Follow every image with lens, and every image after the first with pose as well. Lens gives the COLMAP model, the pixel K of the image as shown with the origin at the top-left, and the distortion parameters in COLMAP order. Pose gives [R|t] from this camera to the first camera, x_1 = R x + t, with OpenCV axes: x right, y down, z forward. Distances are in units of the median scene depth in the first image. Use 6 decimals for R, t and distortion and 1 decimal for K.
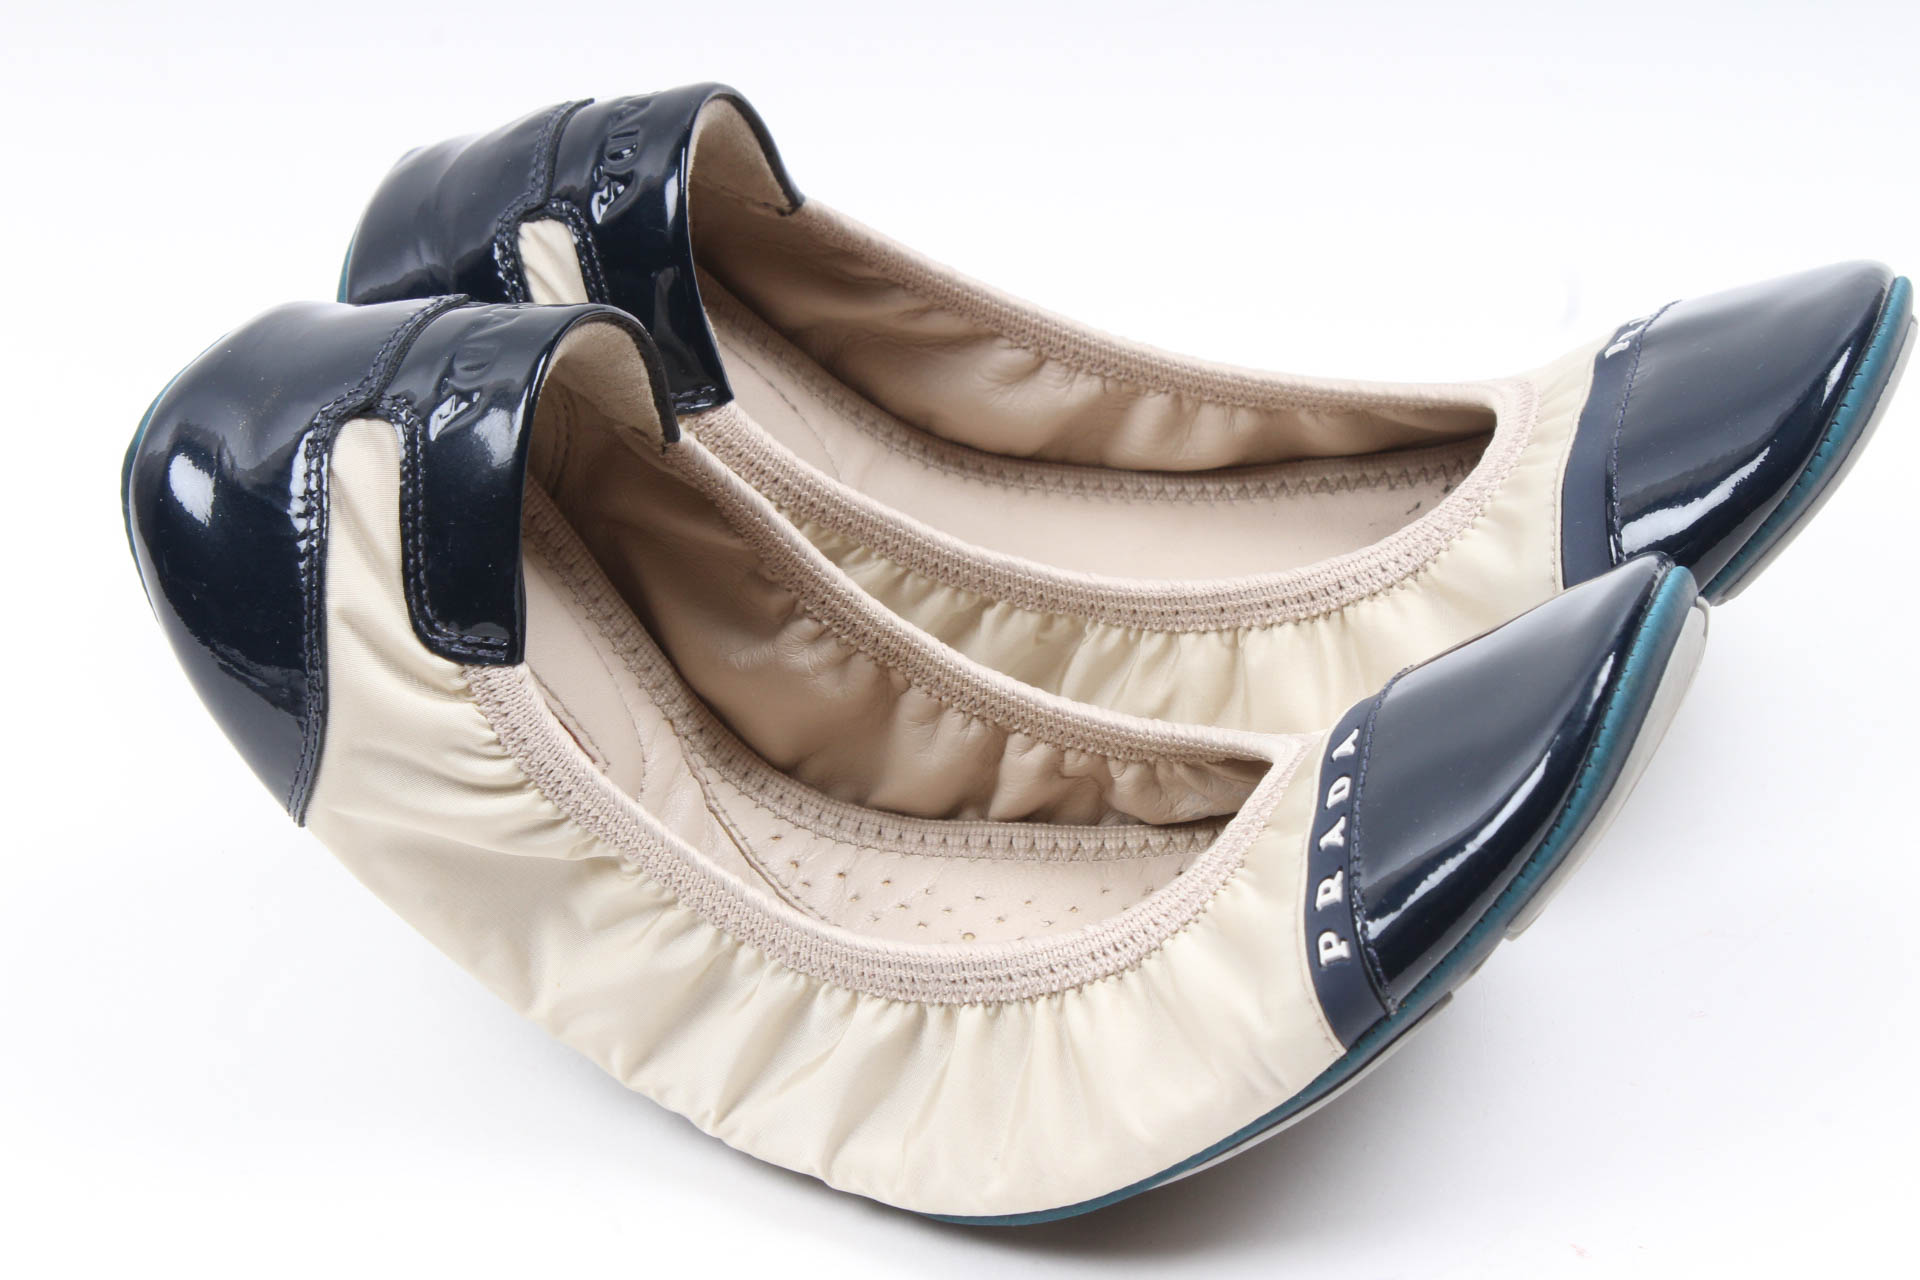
lens RADIAL K [[4293.3, 0, 960.0], [0, 4293.3, 640.0], [0, 0, 1]] dist [0.011871, 0.484995]
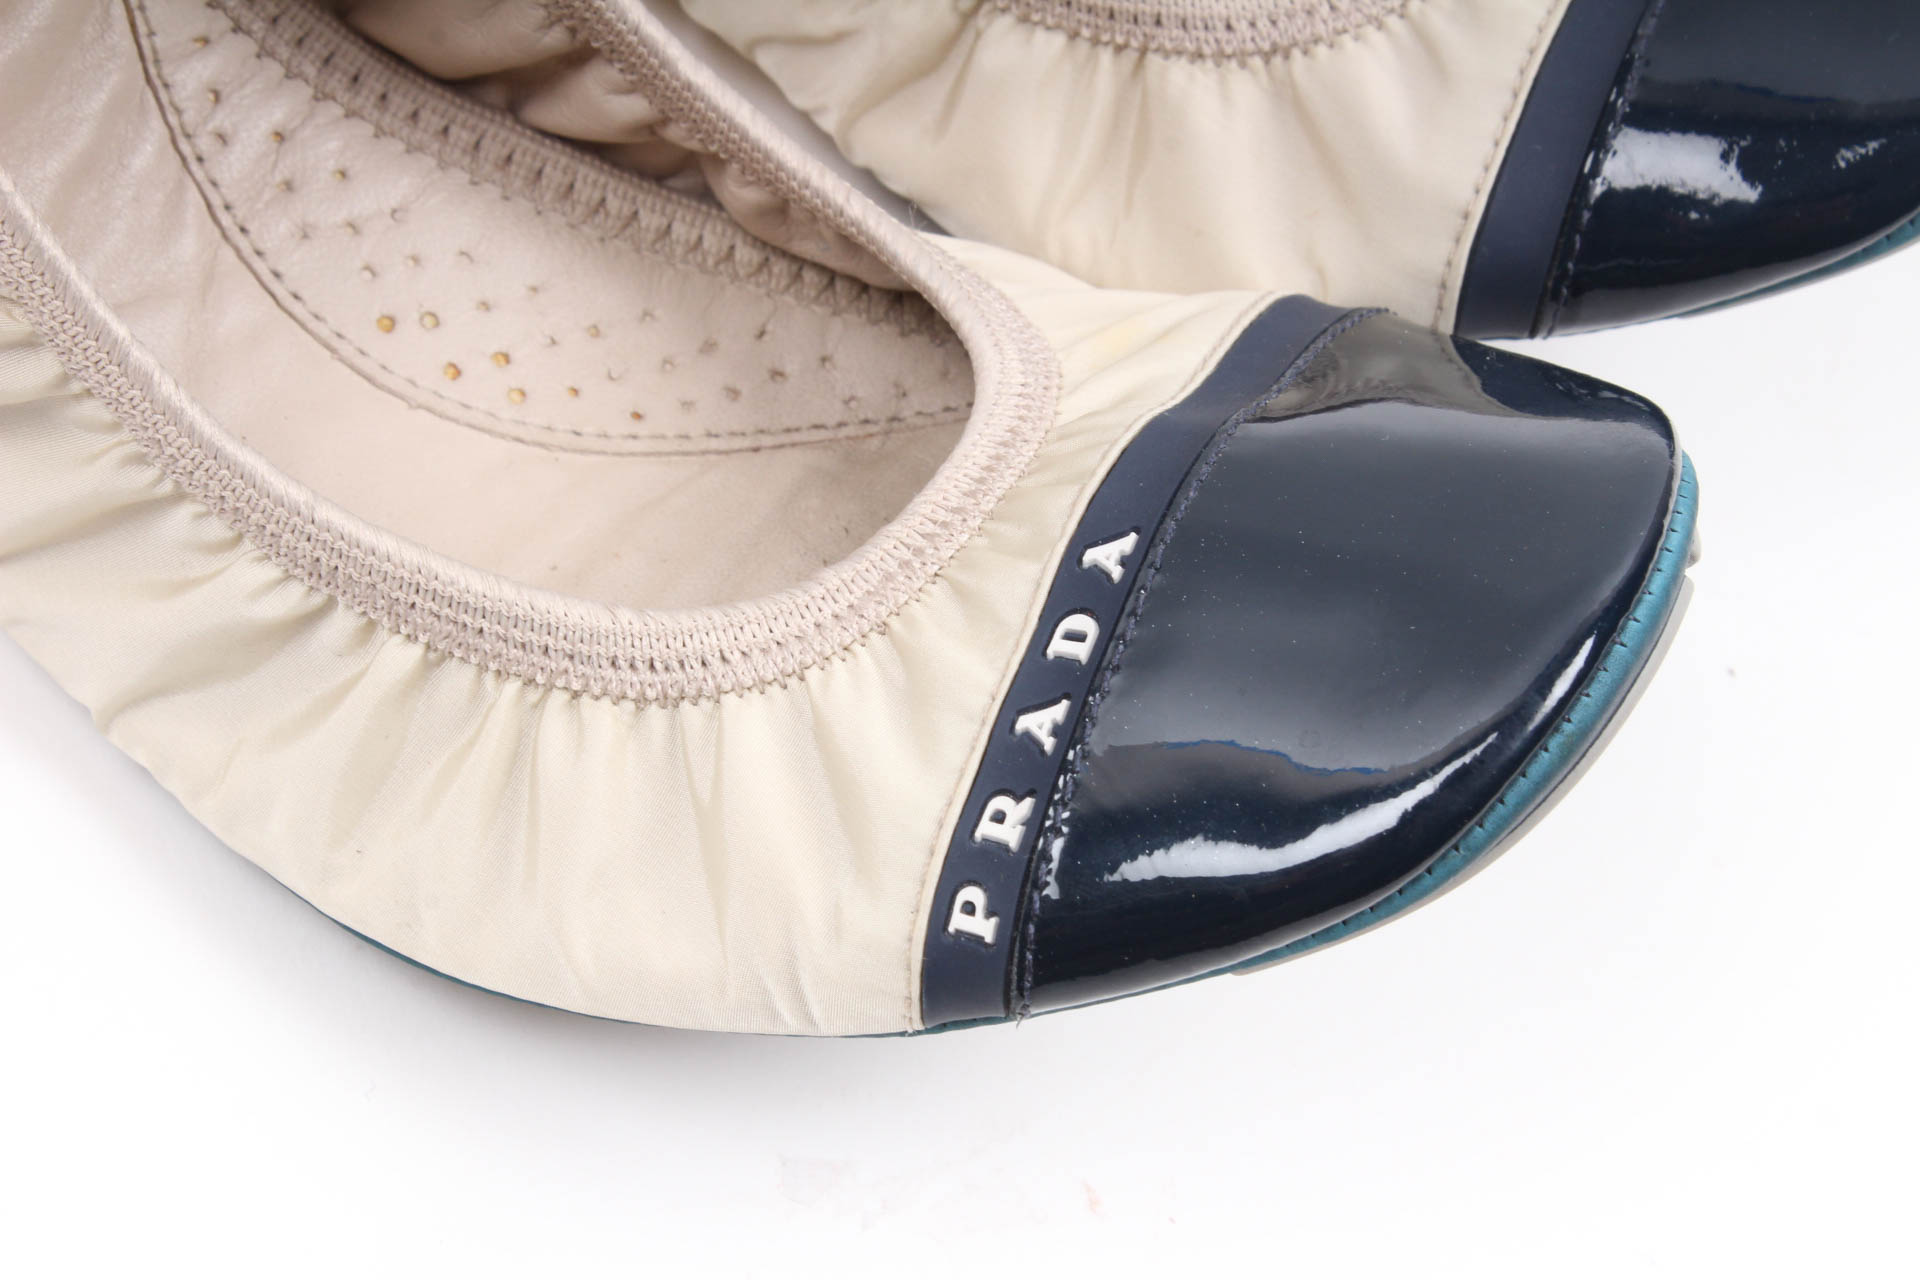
lens RADIAL K [[4293.3, 0, 960.0], [0, 4293.3, 640.0], [0, 0, 1]] dist [0.011871, 0.484995]
pose [[0.904820, 0.315177, 0.286292, -0.096468], [-0.413347, 0.811563, 0.412929, -0.194345], [-0.102198, -0.491964, 0.864596, 0.393971]]
